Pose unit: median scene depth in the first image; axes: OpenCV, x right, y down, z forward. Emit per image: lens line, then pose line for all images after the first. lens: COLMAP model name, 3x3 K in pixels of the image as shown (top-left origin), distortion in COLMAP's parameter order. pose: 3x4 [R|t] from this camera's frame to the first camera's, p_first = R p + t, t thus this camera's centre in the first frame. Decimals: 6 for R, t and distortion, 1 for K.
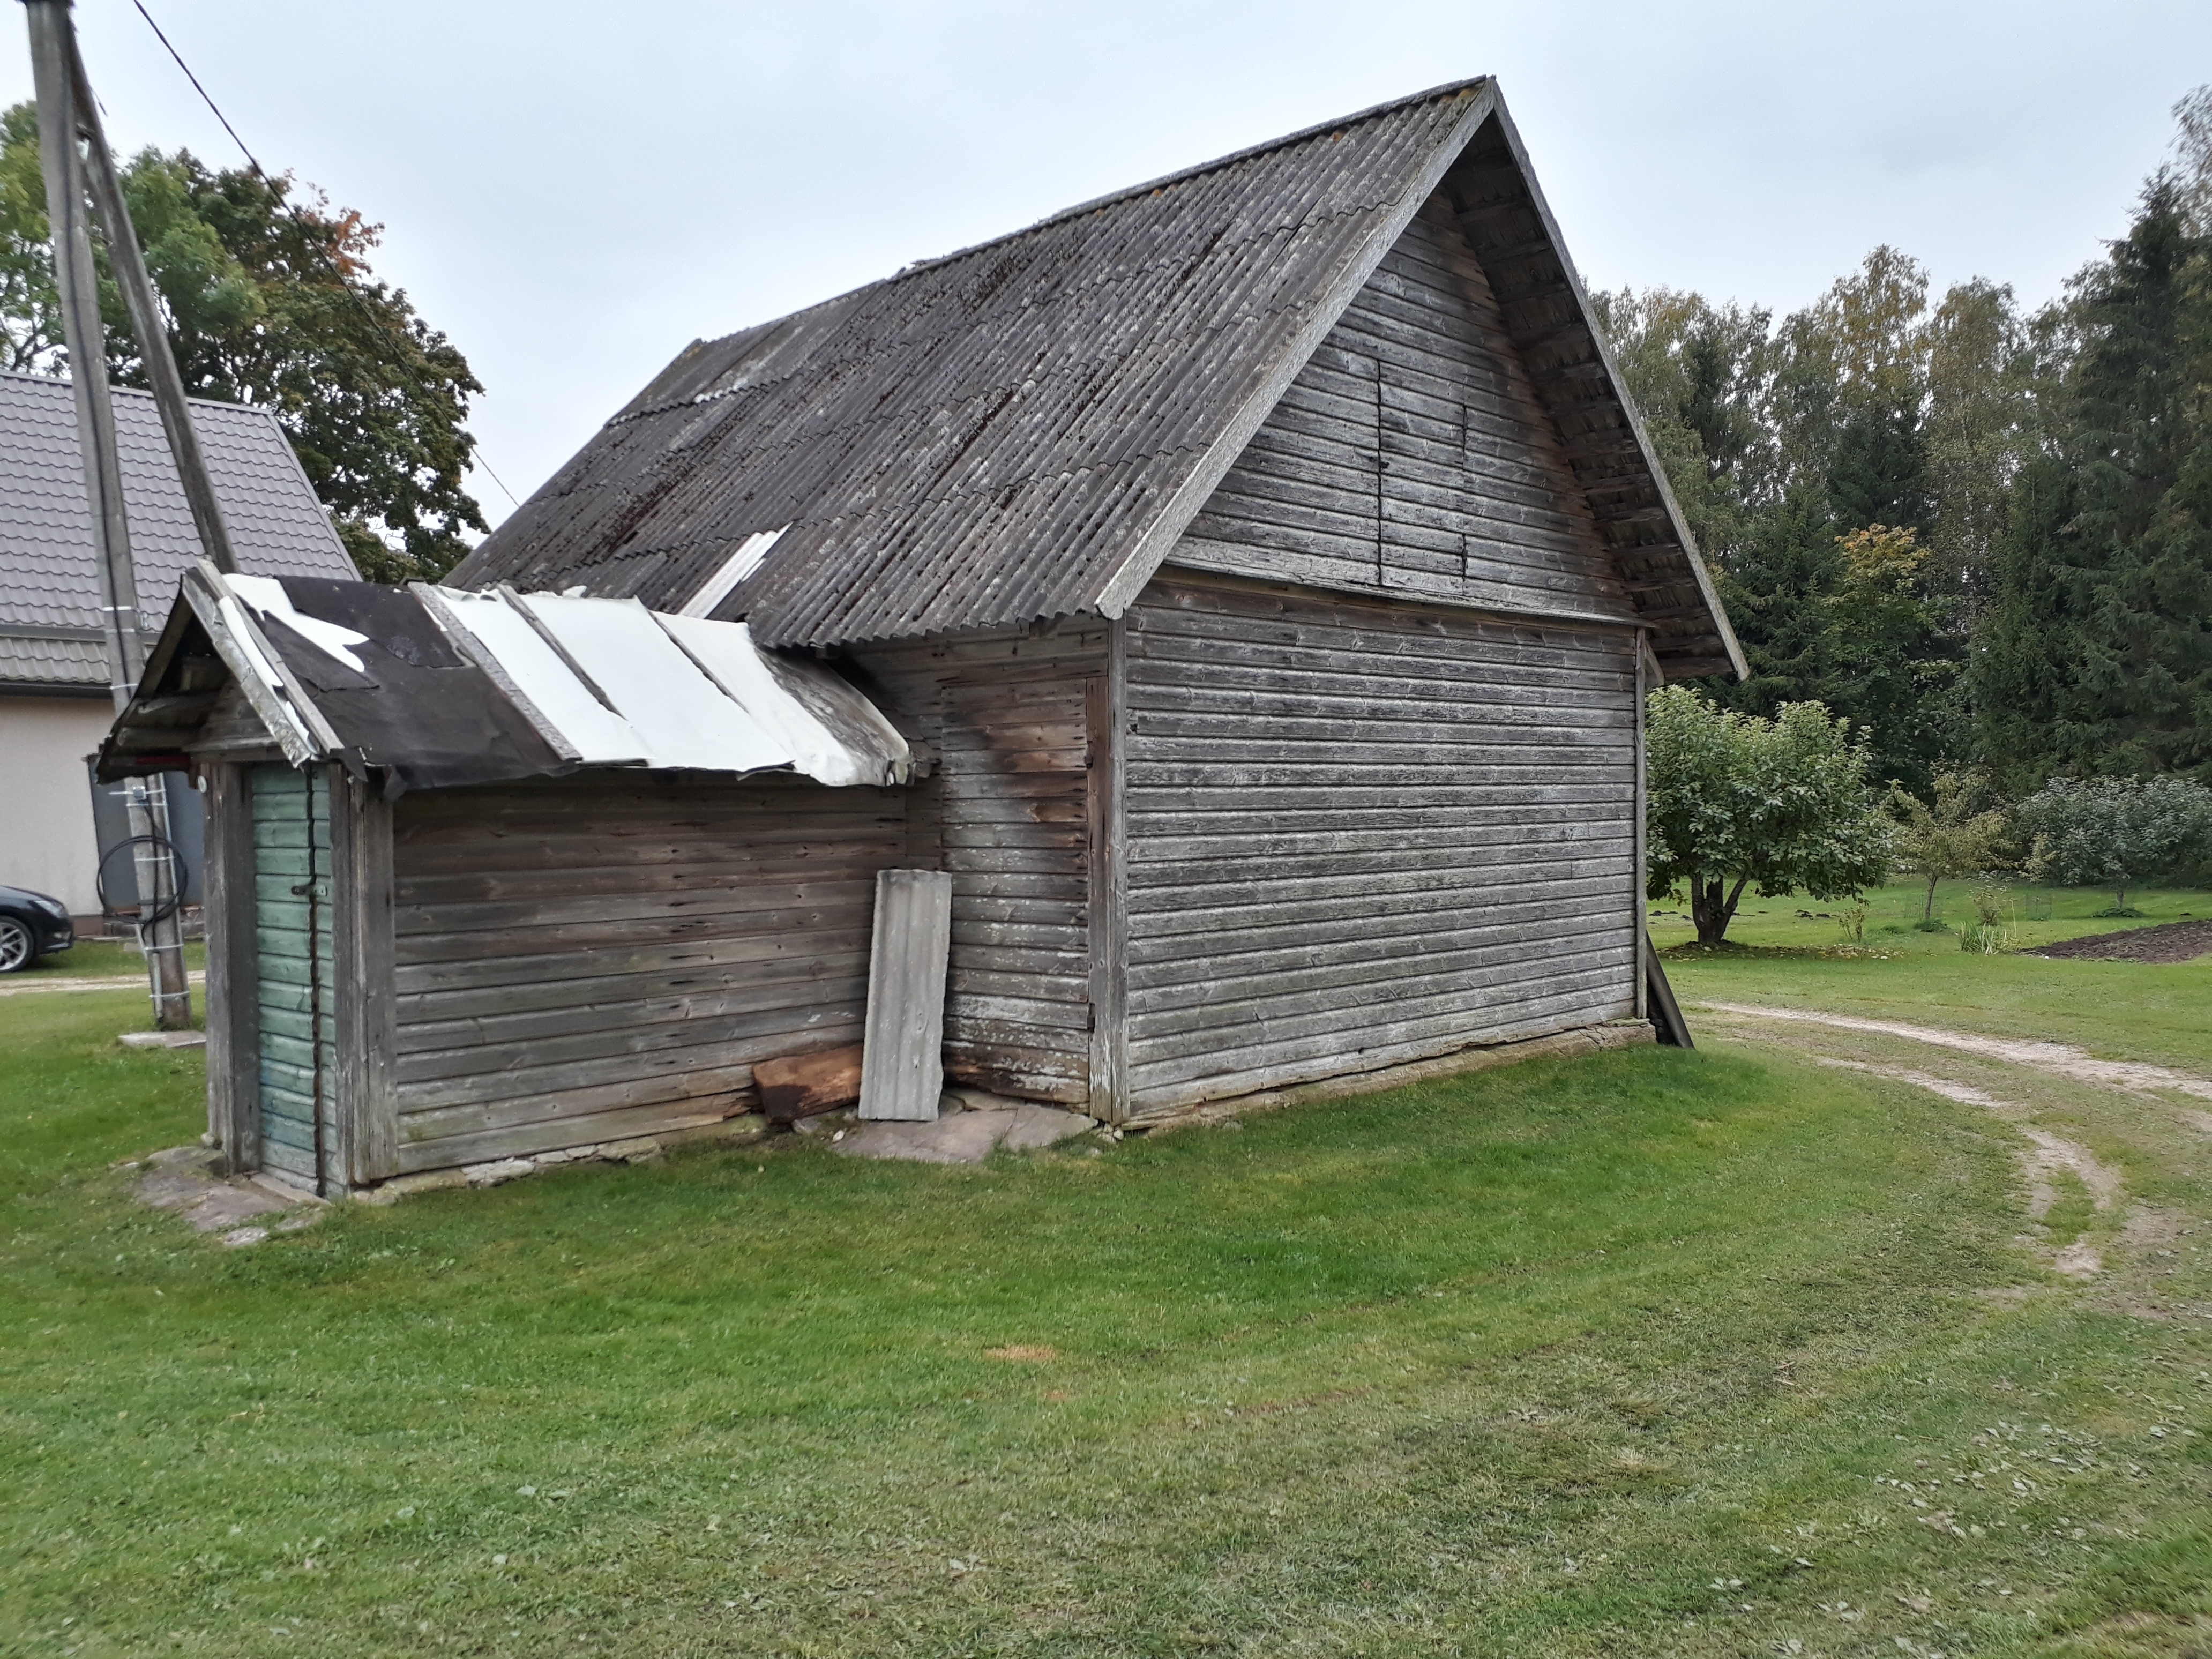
lens RADIAL K [[1752.4, 0, 1084.3], [0, 1752.4, 828.8], [0, 0, 1]] dist [0.077108, -0.128904]
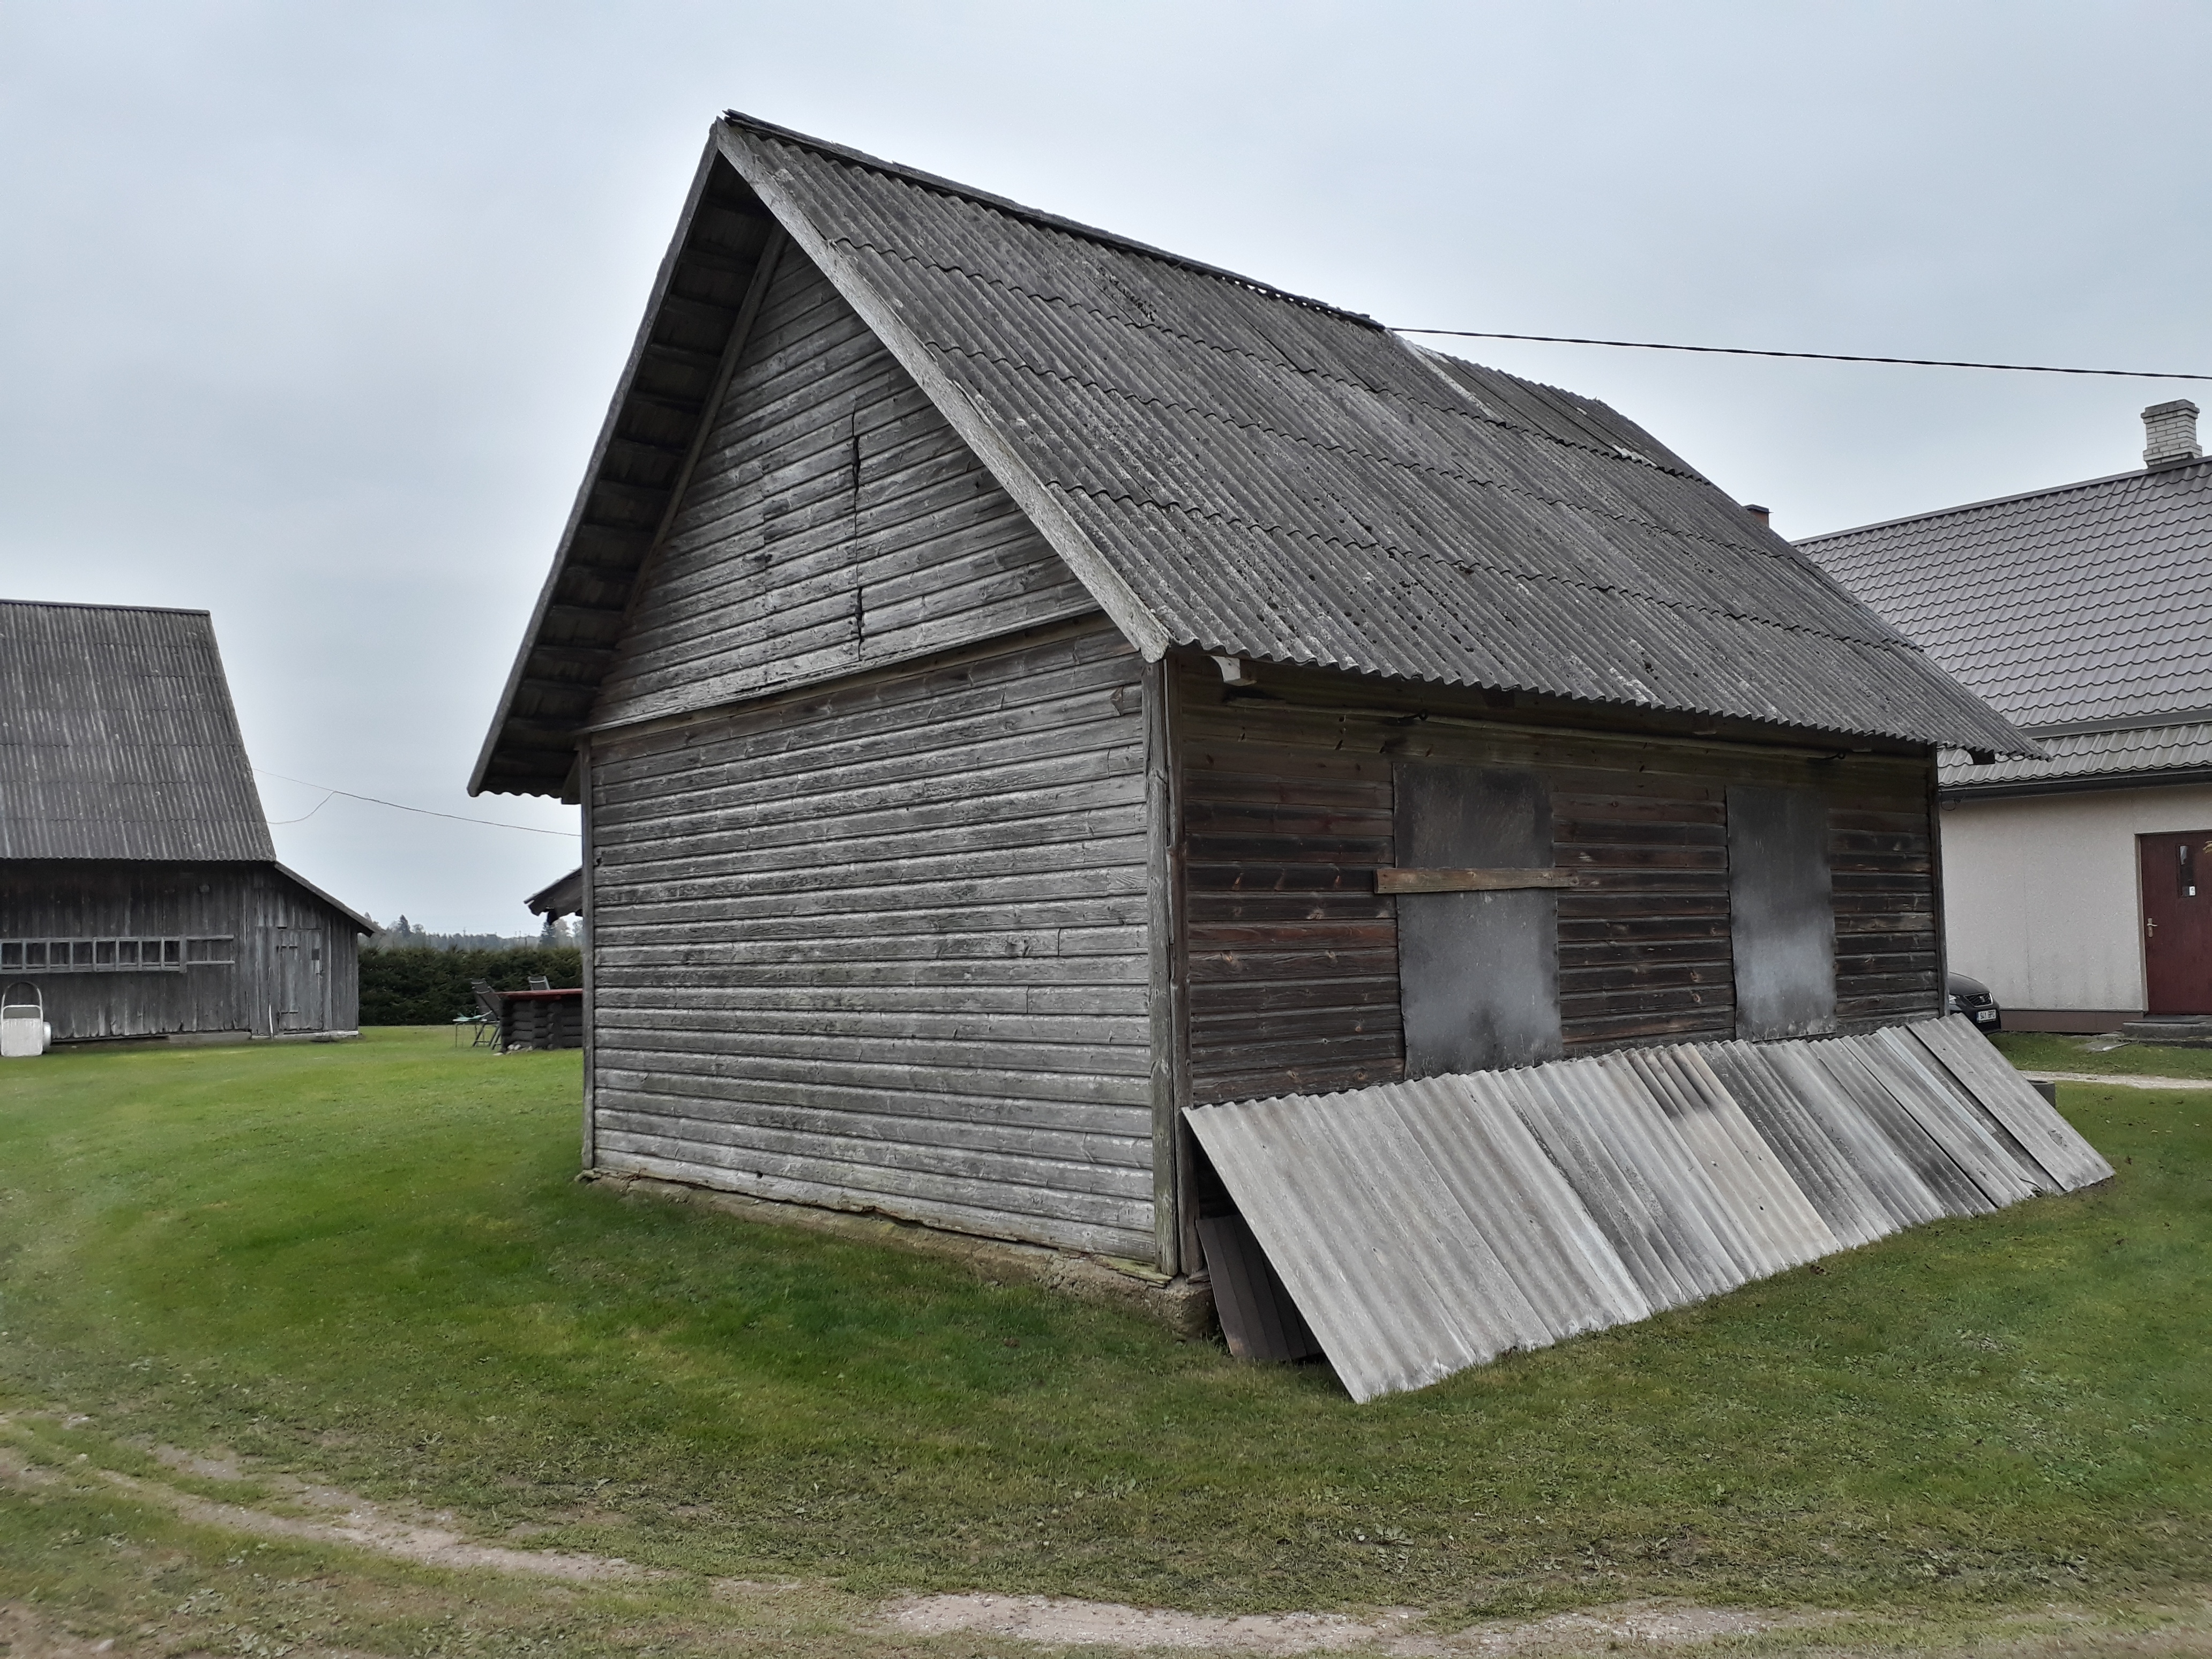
lens RADIAL K [[1752.4, 0, 1102.0], [0, 1752.4, 813.1], [0, 0, 1]] dist [0.077108, -0.128904]
pose [[-0.077345, -0.064253, -0.994932, 1.170987], [0.007889, 0.997851, -0.065055, -0.005635], [0.996973, -0.012880, -0.076671, 1.337045]]
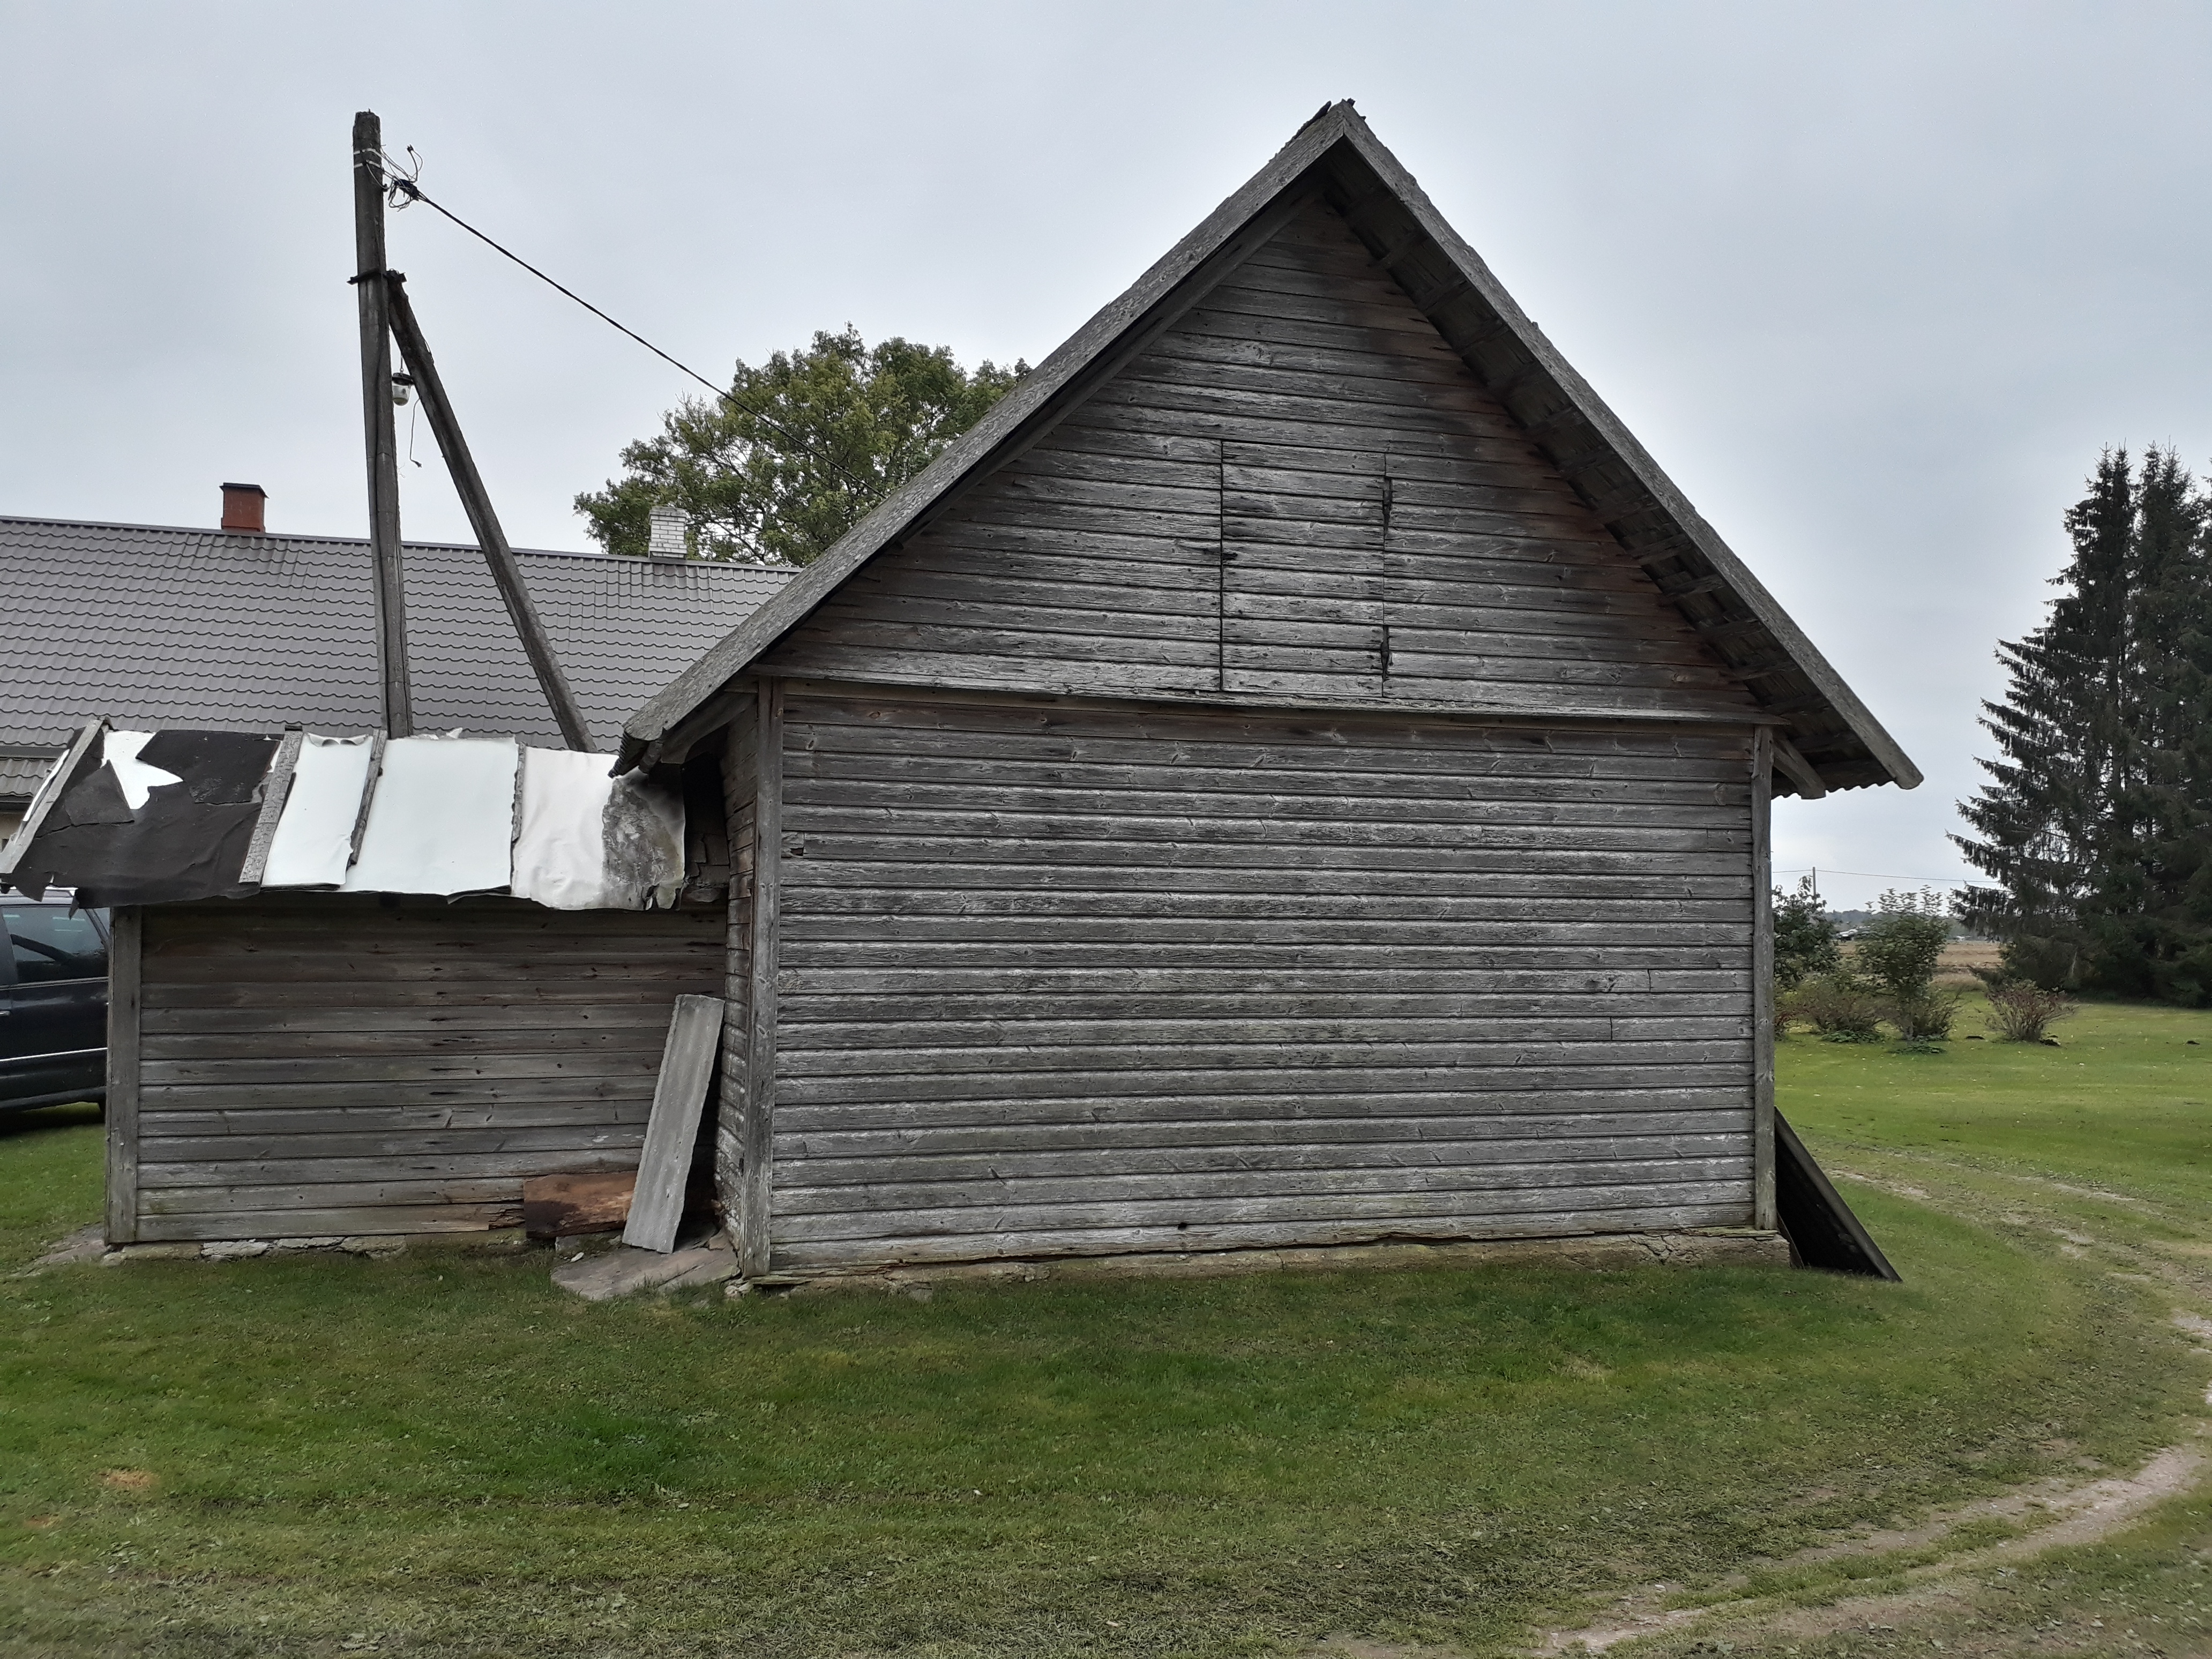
lens RADIAL K [[1752.4, 0, 1137.8], [0, 1752.4, 807.8], [0, 0, 1]] dist [0.077108, -0.128904]
pose [[0.868528, -0.015252, -0.495406, 0.603487], [-0.026116, 0.996730, -0.076472, -0.012560], [0.494952, 0.079356, 0.865289, 0.239947]]
